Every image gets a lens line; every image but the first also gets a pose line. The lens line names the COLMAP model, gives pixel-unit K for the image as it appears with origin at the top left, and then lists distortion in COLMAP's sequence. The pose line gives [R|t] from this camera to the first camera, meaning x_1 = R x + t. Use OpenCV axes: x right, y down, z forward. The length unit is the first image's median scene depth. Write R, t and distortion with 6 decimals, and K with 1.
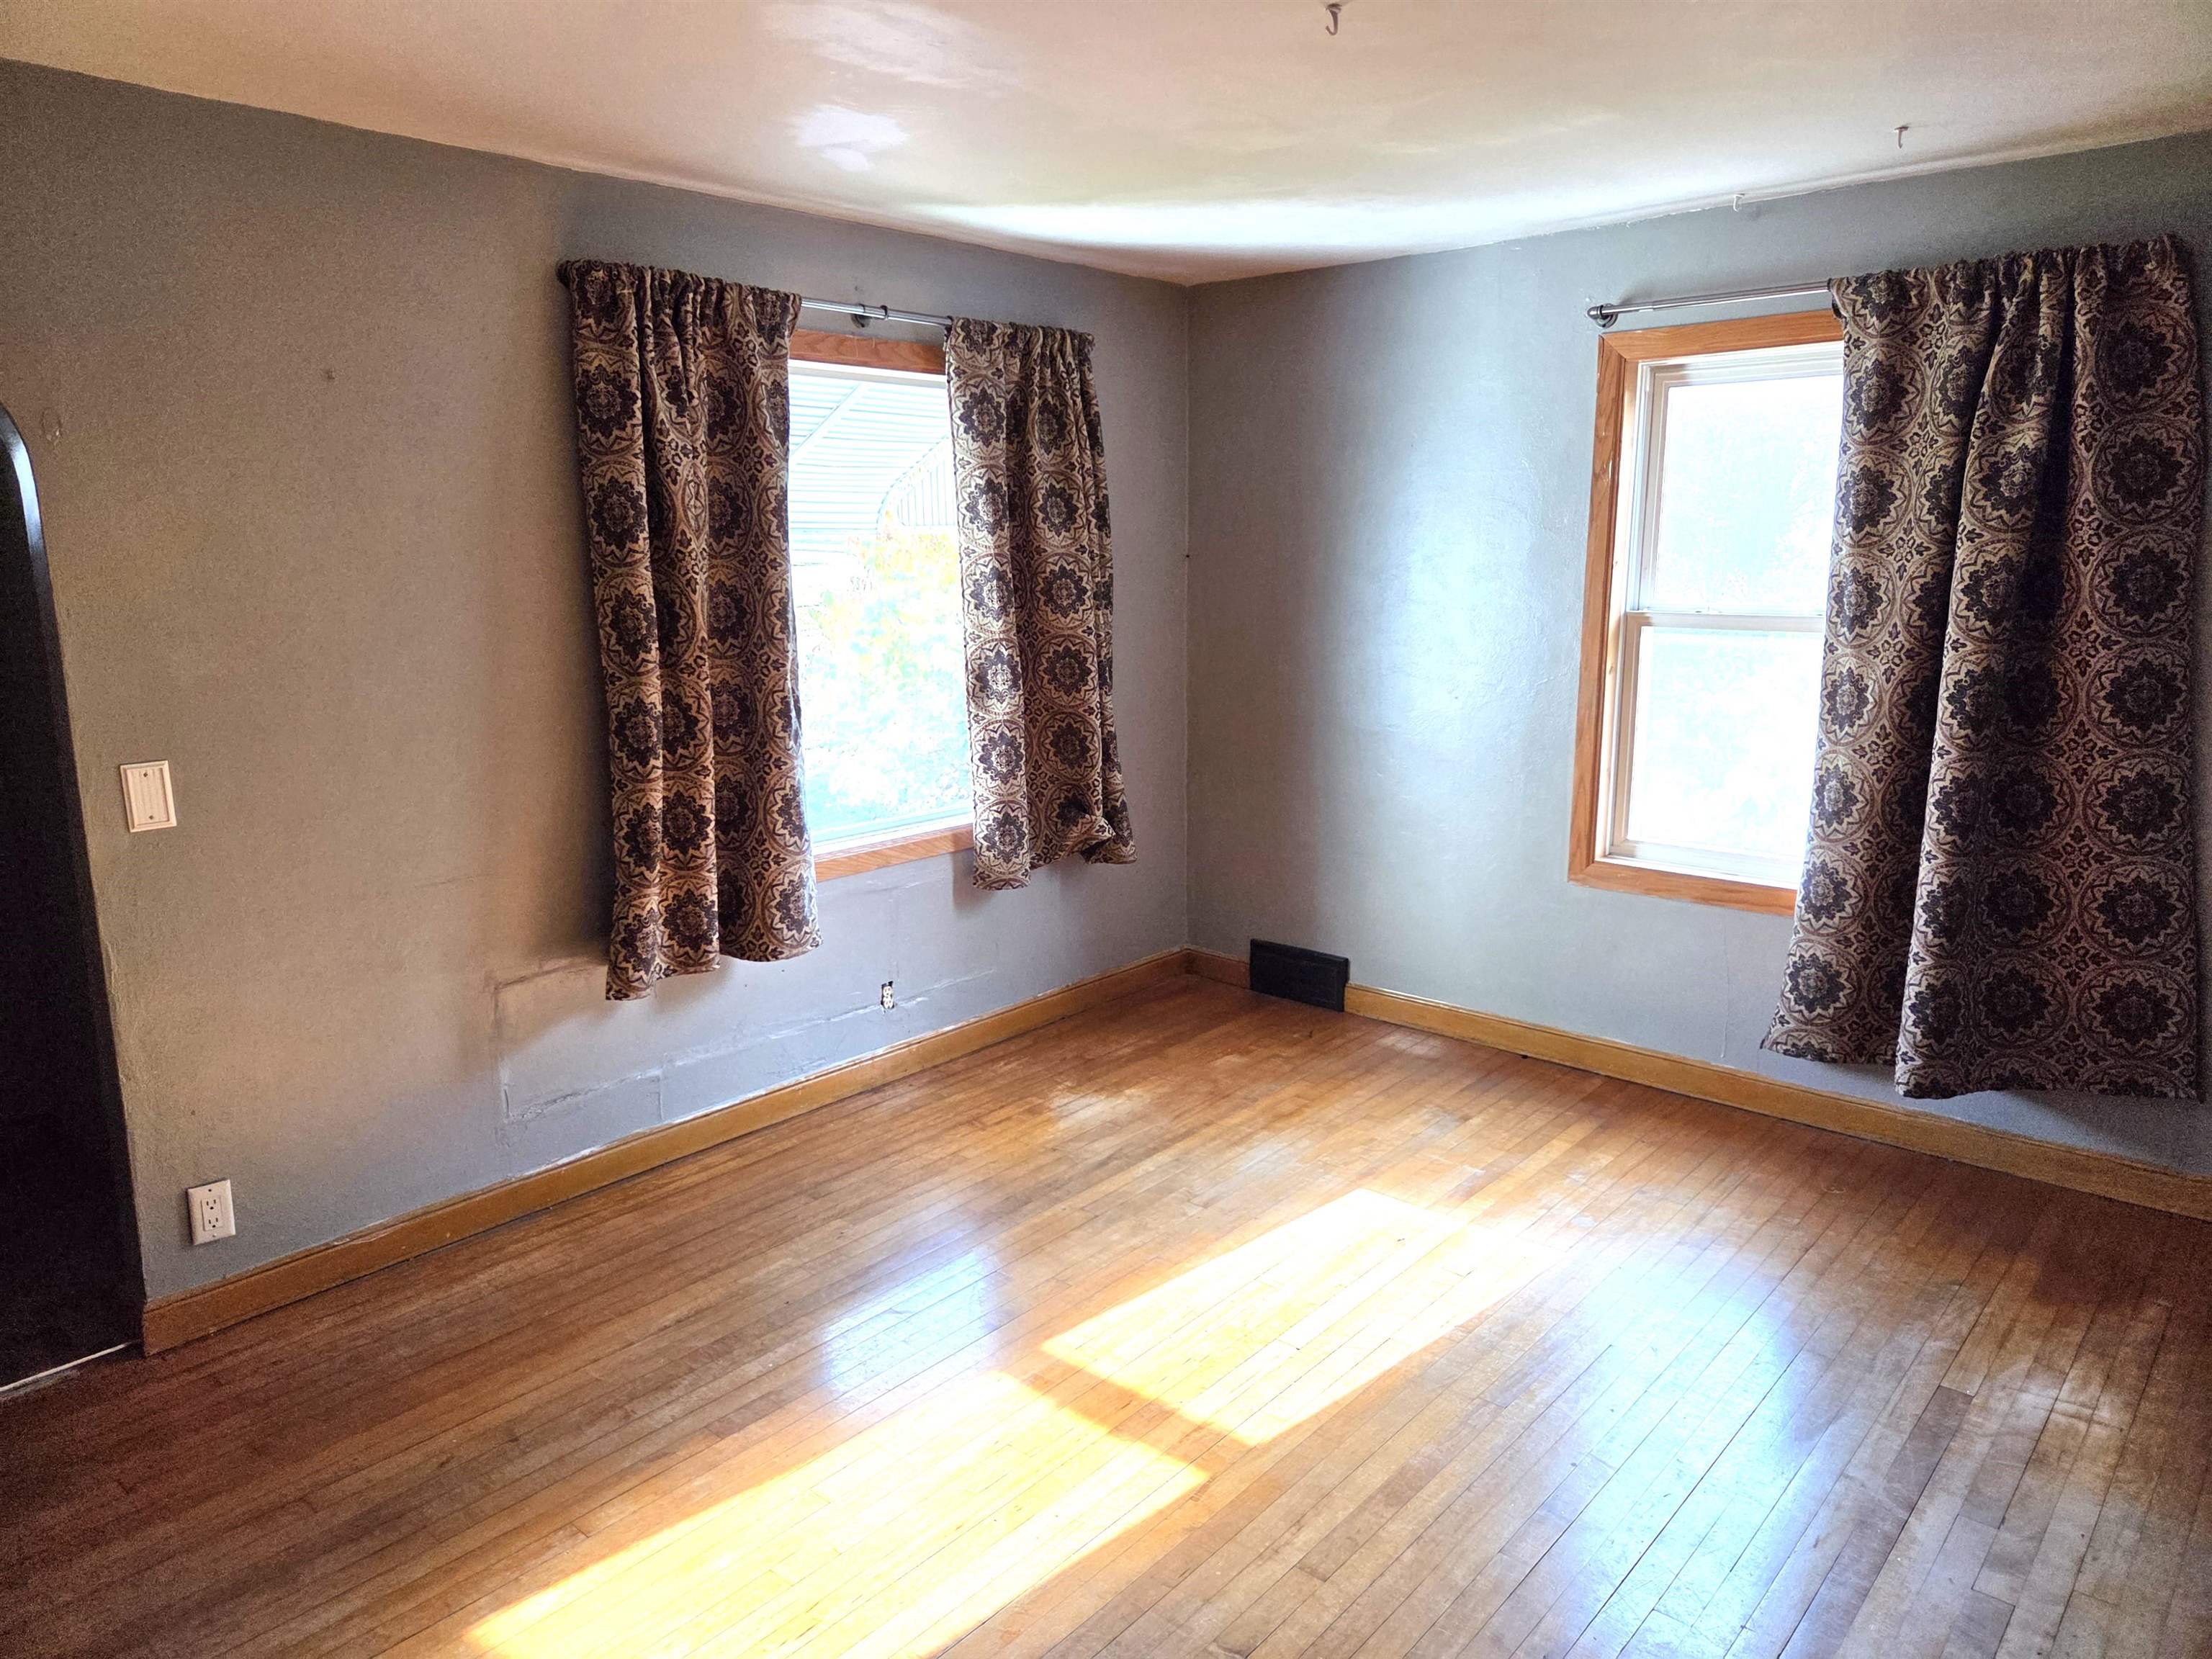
lens RADIAL K [[1476.0, 0, 1088.4], [0, 1476.0, 811.2], [0, 0, 1]] dist [0.072057, -0.052719]
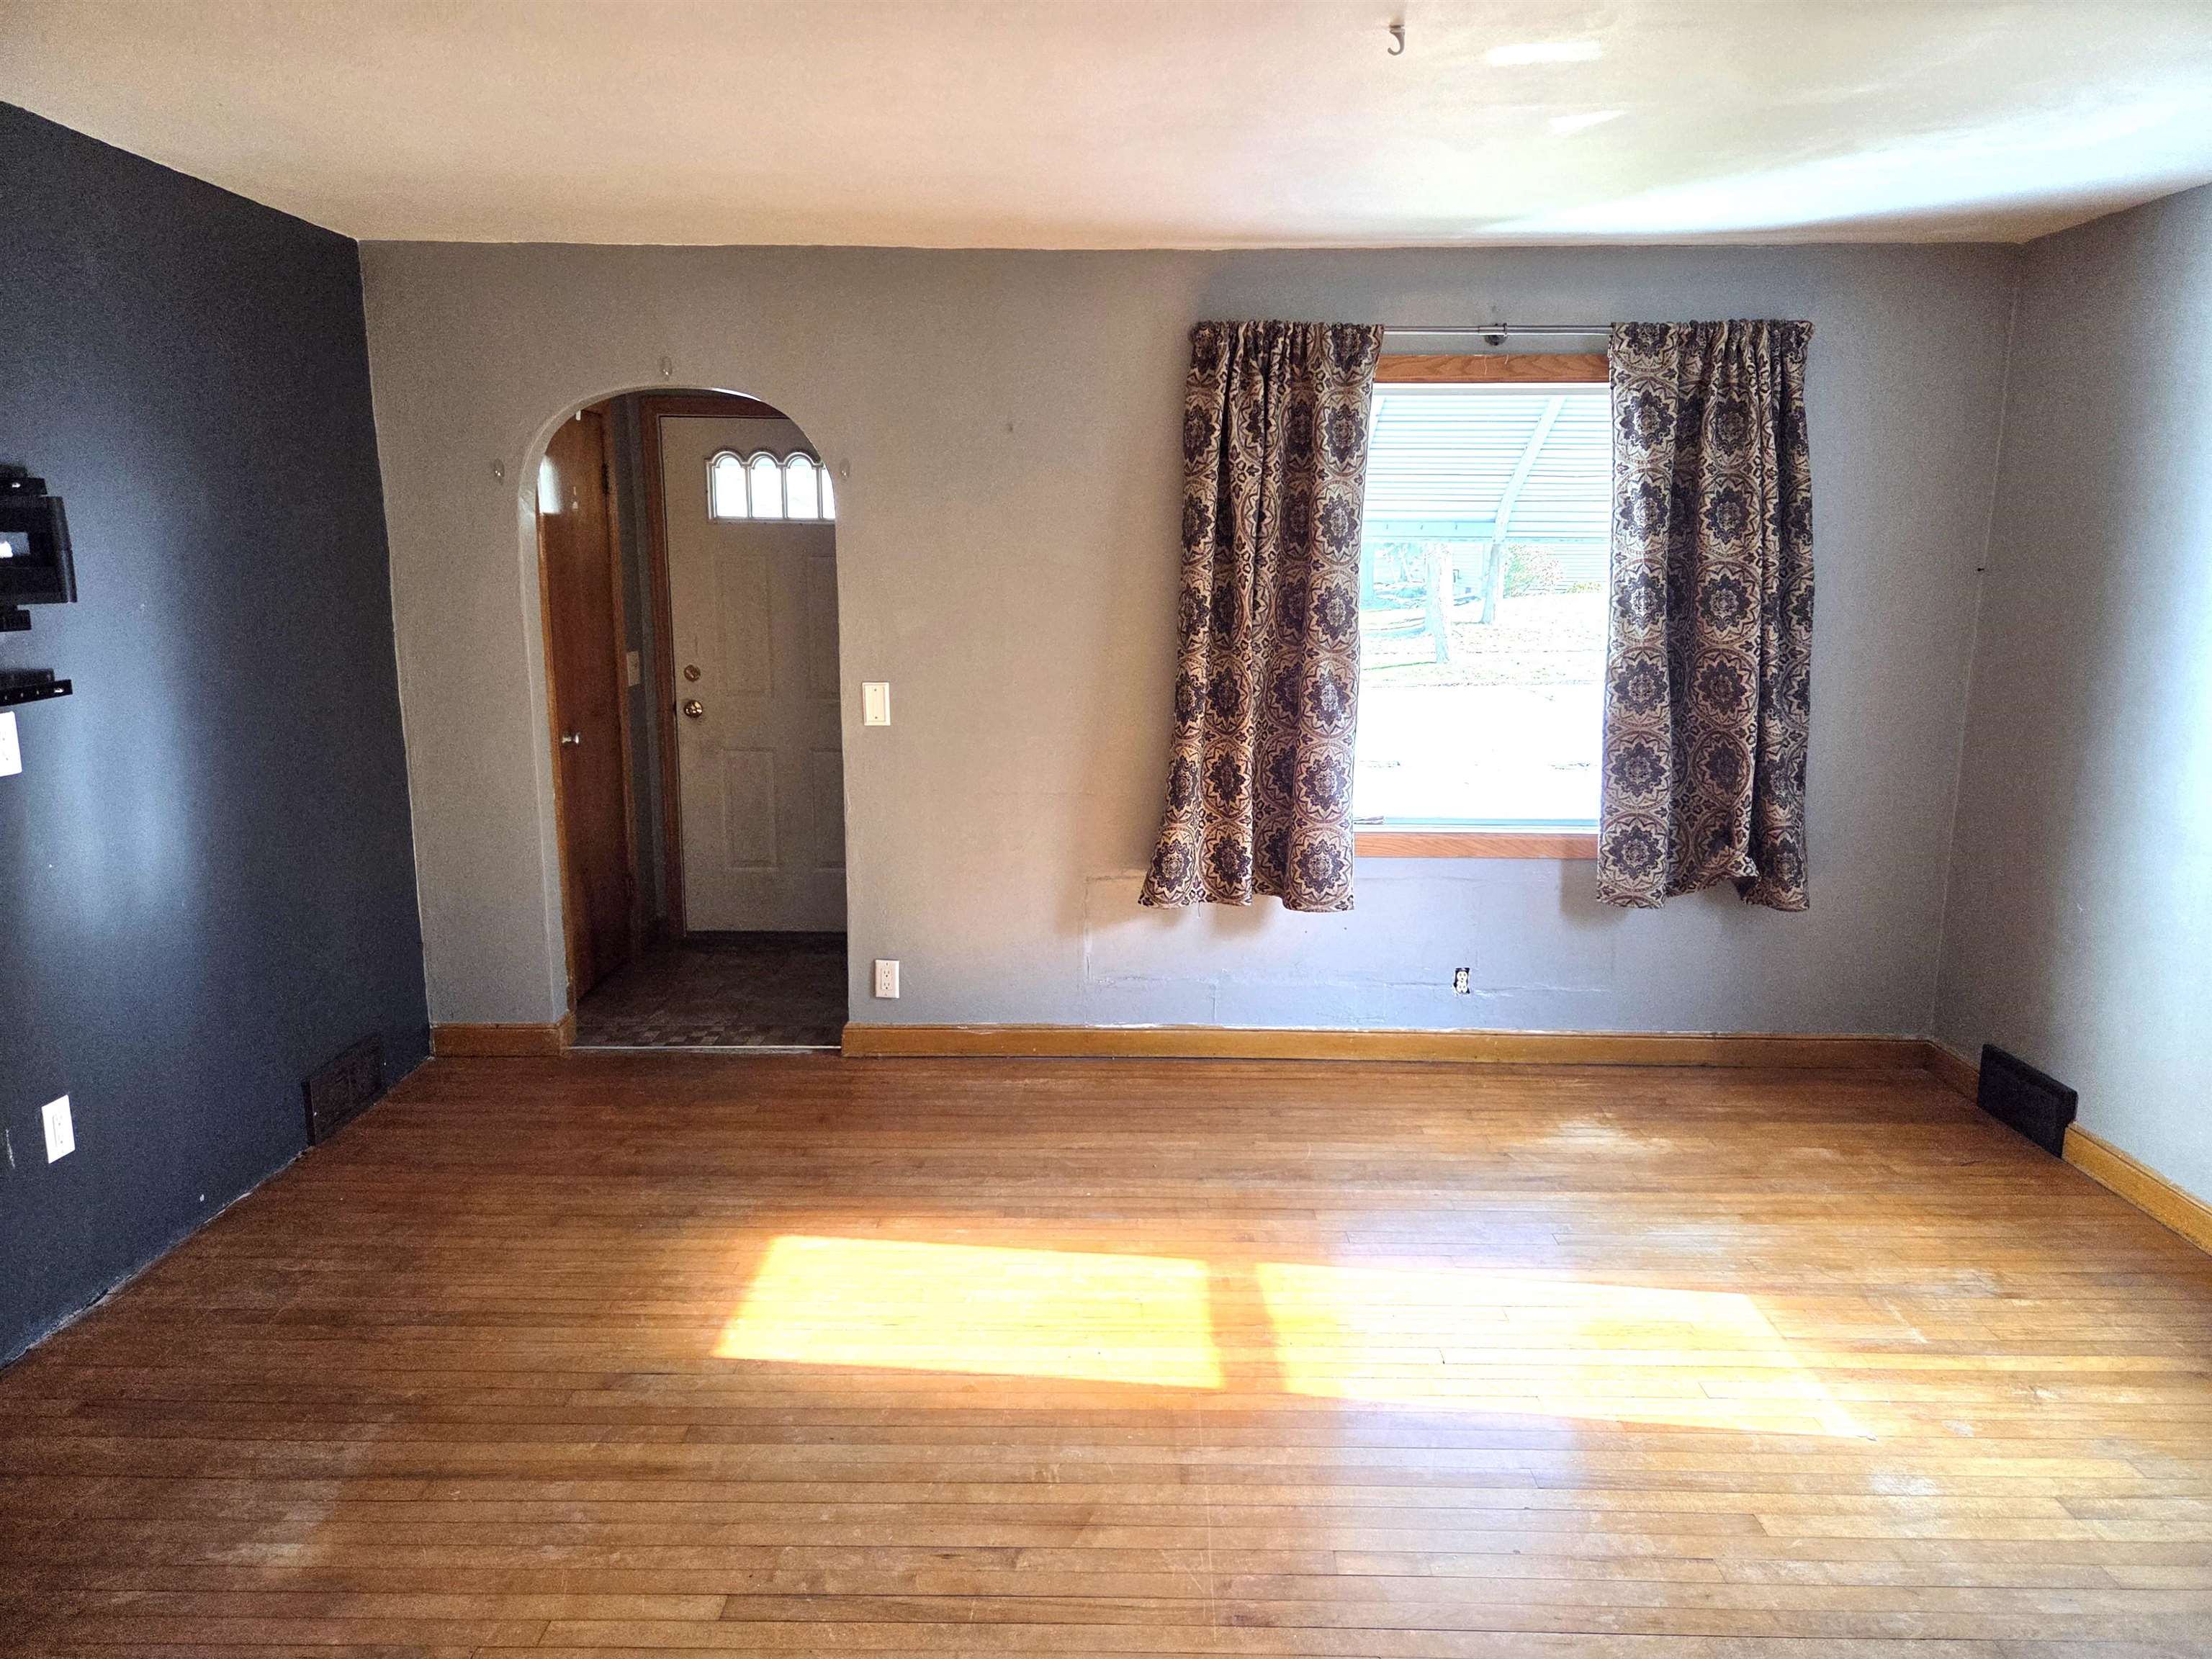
lens RADIAL K [[1476.0, 0, 1109.0], [0, 1476.0, 821.5], [0, 0, 1]] dist [0.072057, -0.052719]
pose [[0.656287, 0.147030, -0.740047, 0.569725], [-0.150070, 0.986670, 0.062943, -0.018650], [0.739437, 0.069750, 0.669603, 0.125178]]
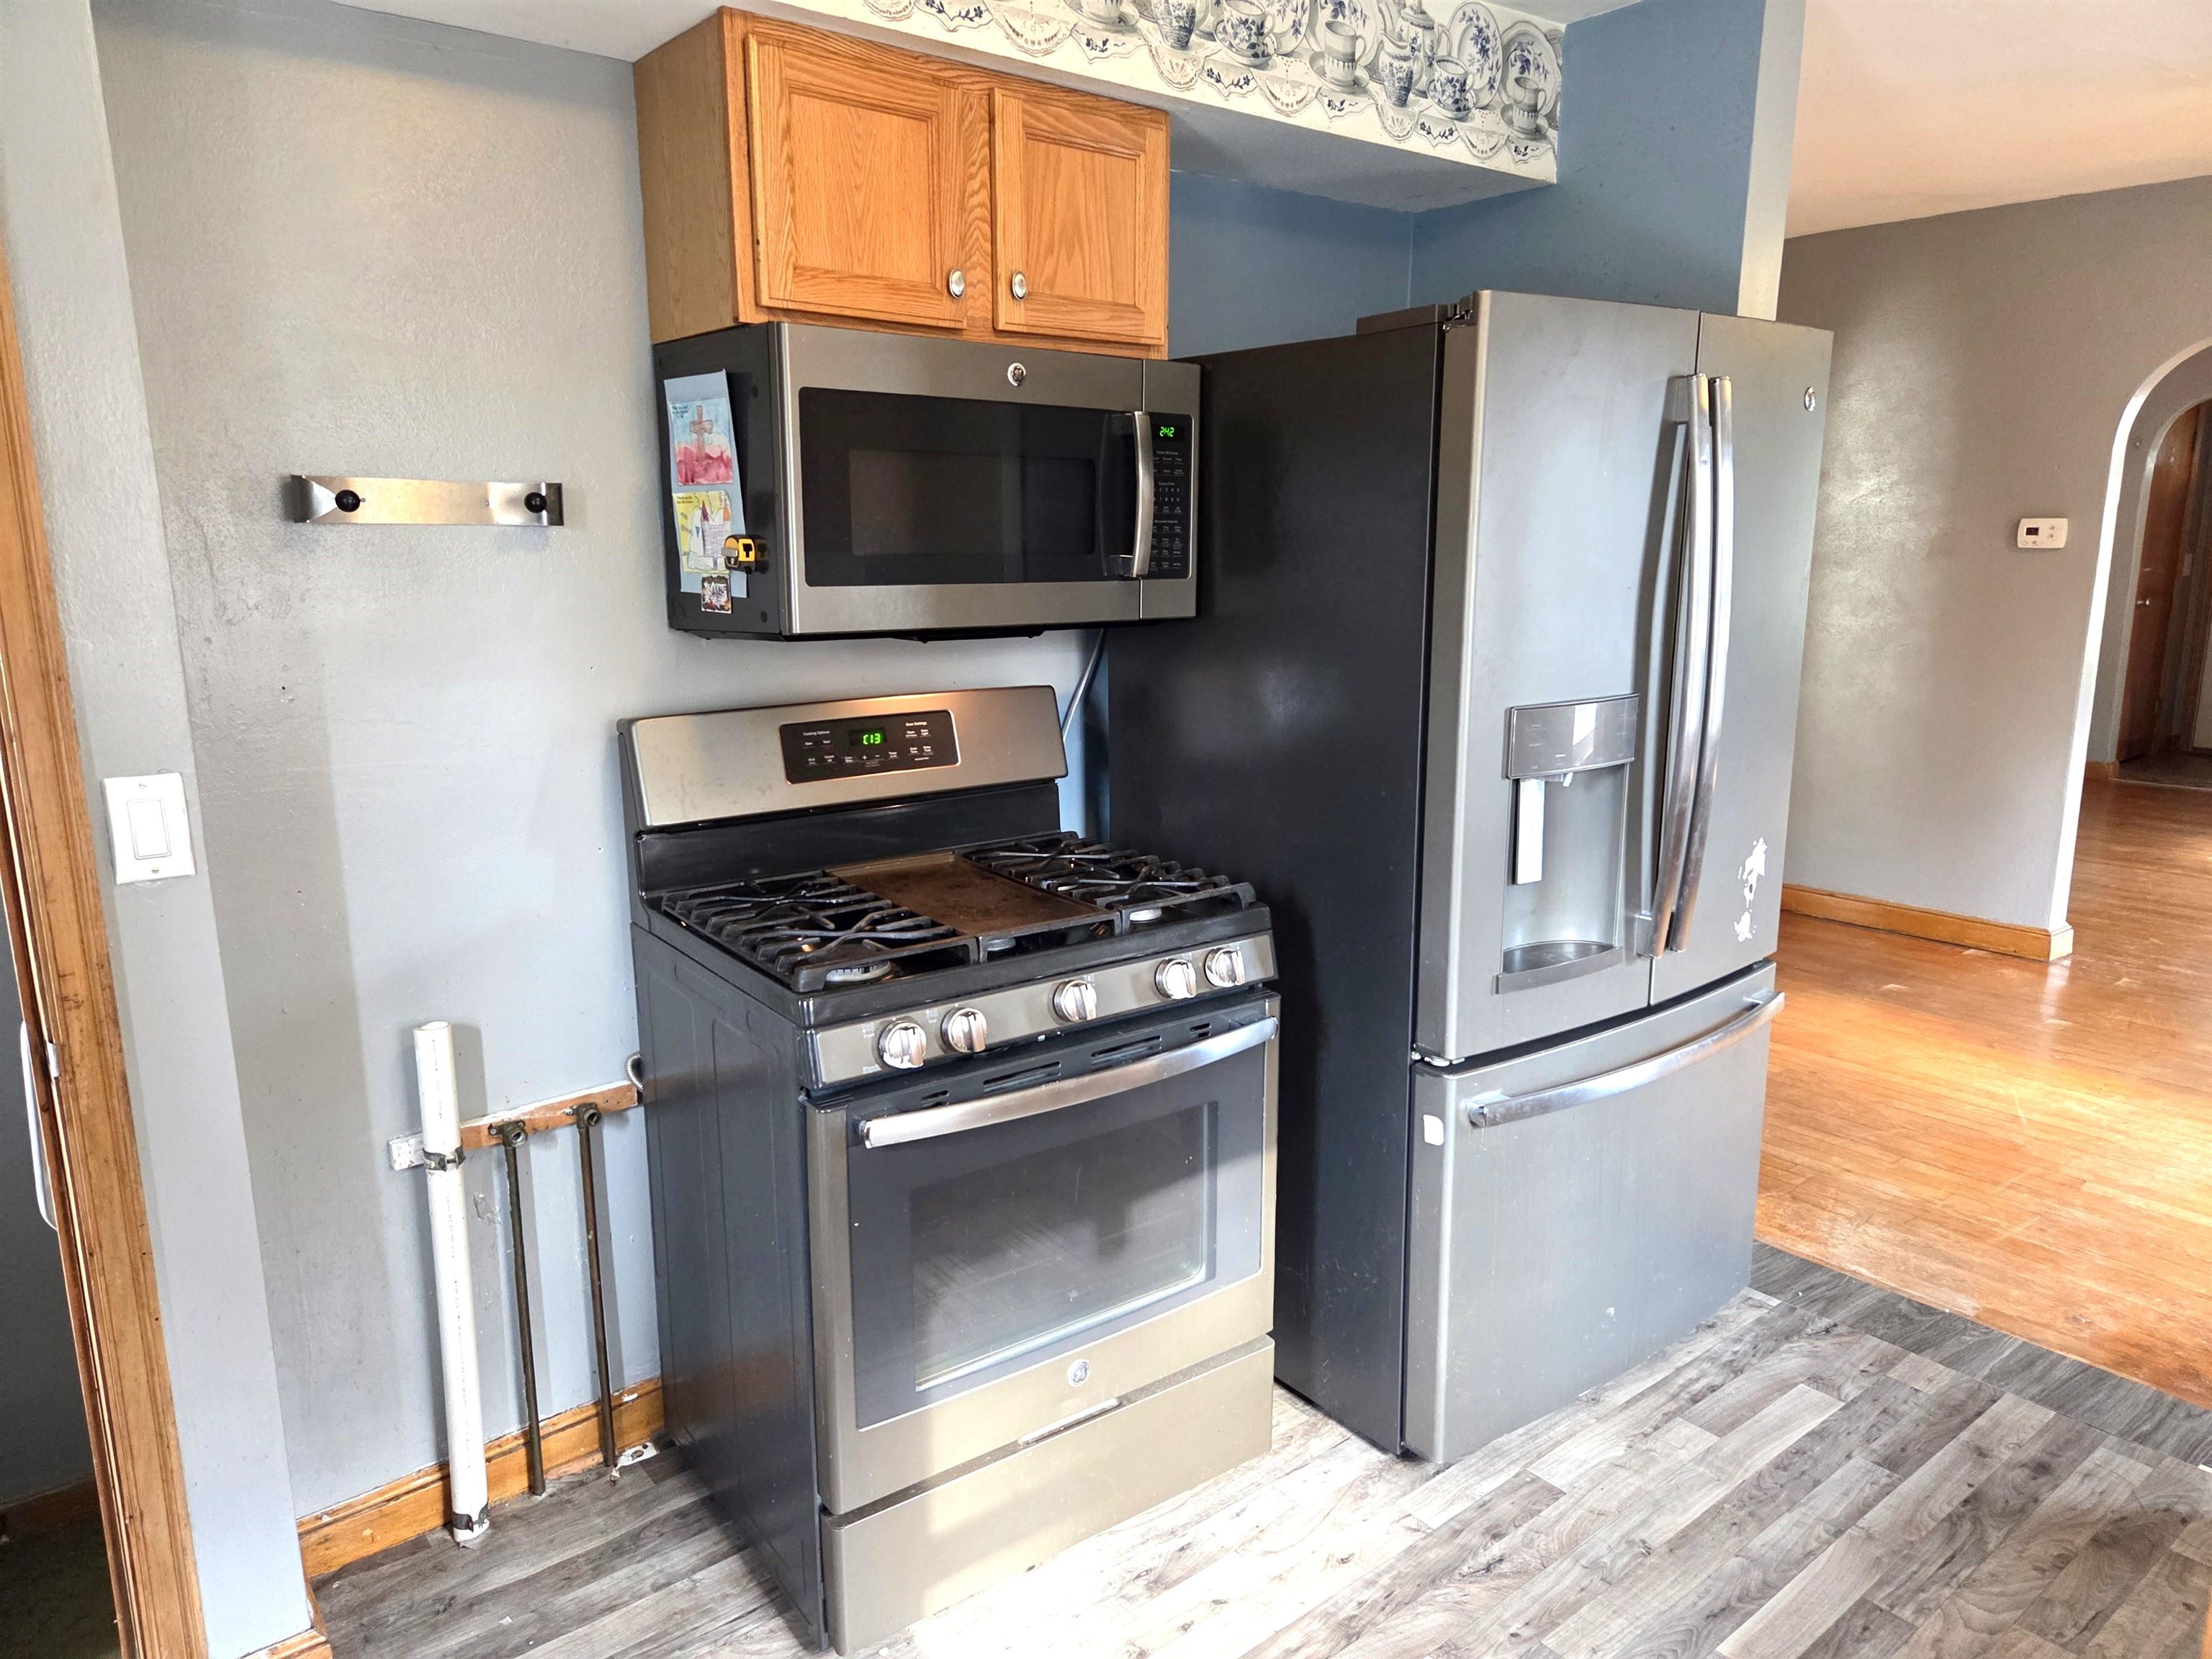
lens RADIAL K [[1476.0, 0, 1093.2], [0, 1476.0, 811.2], [0, 0, 1]] dist [0.072057, -0.052719]
pose [[-0.164162, 0.201867, -0.965557, 1.800186], [-0.173618, 0.957643, 0.229731, 0.125510], [0.971034, 0.205351, -0.122161, -0.555211]]
